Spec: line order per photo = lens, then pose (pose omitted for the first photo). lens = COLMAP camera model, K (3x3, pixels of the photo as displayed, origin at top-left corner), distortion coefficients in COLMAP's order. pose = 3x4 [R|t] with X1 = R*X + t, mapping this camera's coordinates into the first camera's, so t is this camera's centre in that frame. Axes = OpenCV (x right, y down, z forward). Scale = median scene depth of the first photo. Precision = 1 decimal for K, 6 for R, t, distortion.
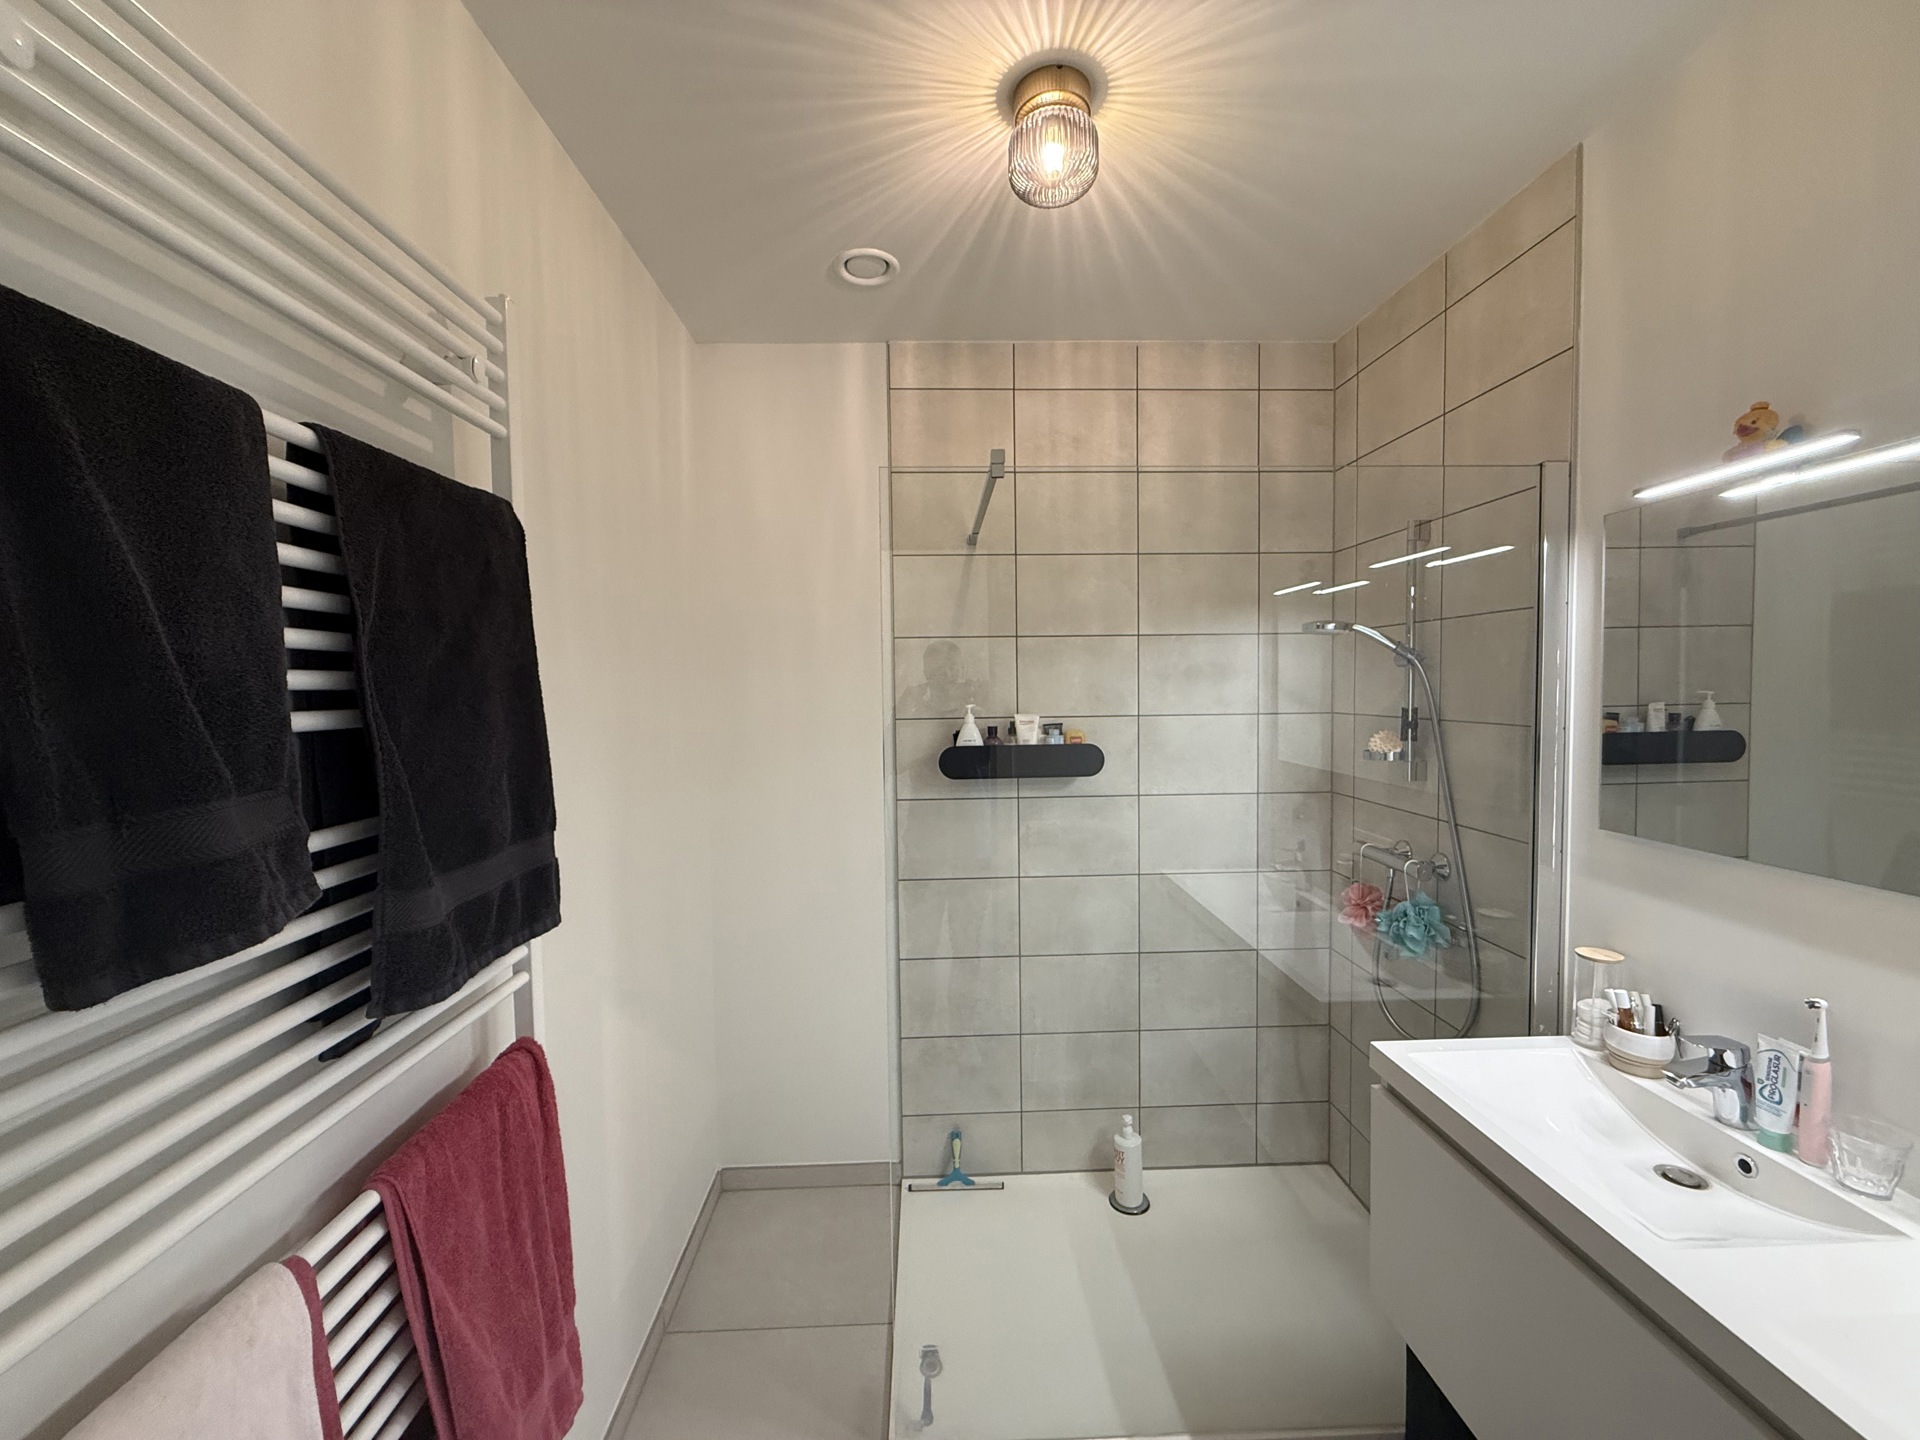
lens RADIAL K [[764.8, 0, 949.7], [0, 764.8, 720.0], [0, 0, 1]] dist [0.000523, -0.000740]
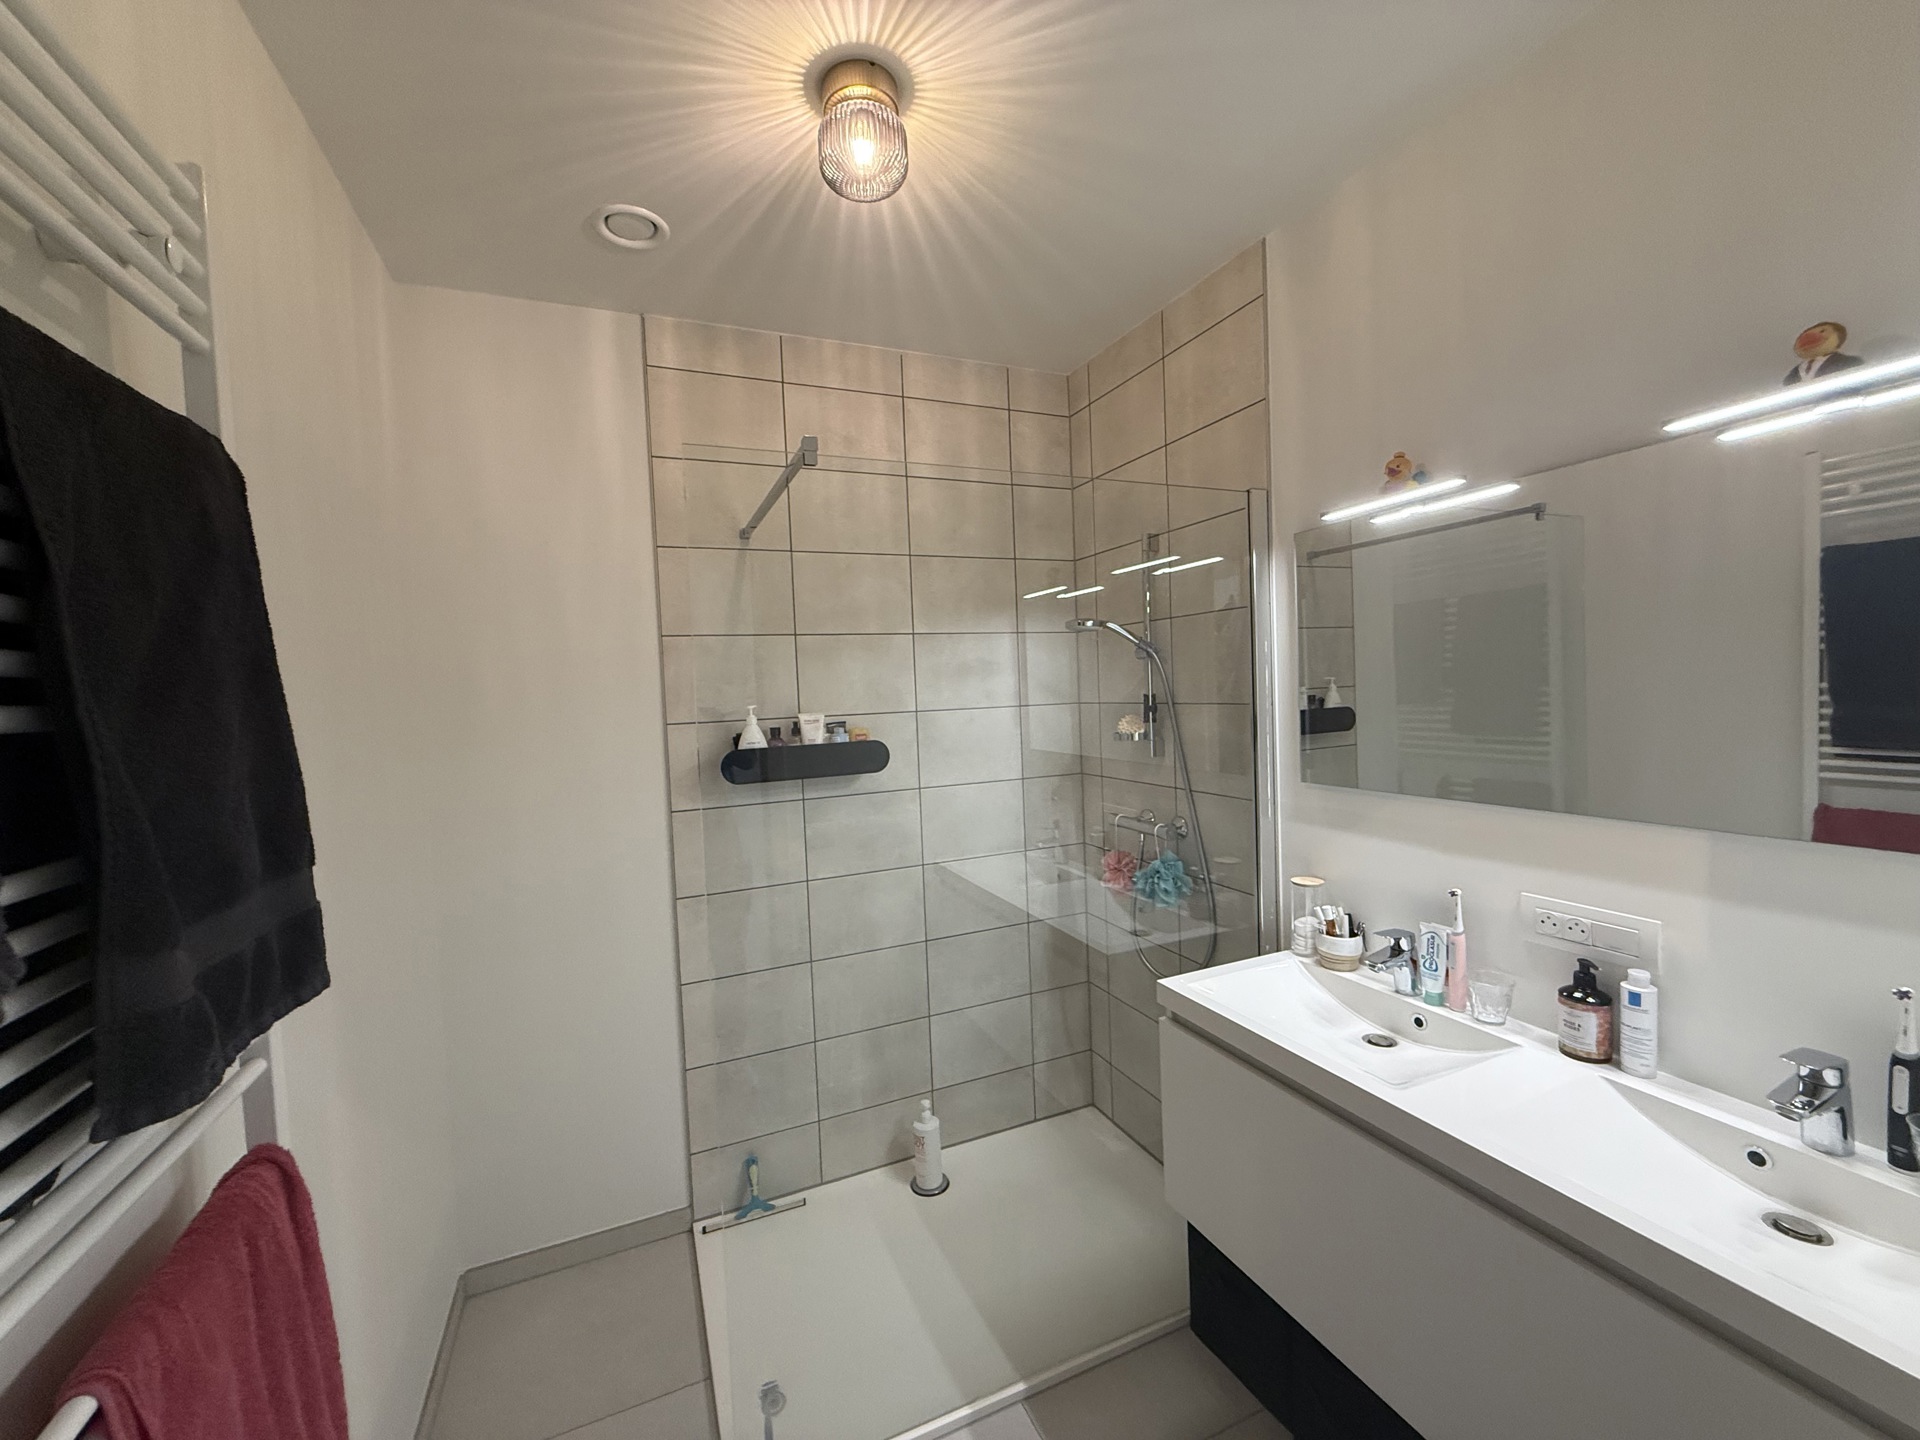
lens RADIAL K [[764.8, 0, 951.4], [0, 764.8, 720.5], [0, 0, 1]] dist [0.000523, -0.000740]
pose [[0.931578, -0.038945, 0.361449, -0.105855], [0.043498, 0.999044, -0.004466, 0.016626], [-0.360929, 0.019882, 0.932381, 0.023534]]
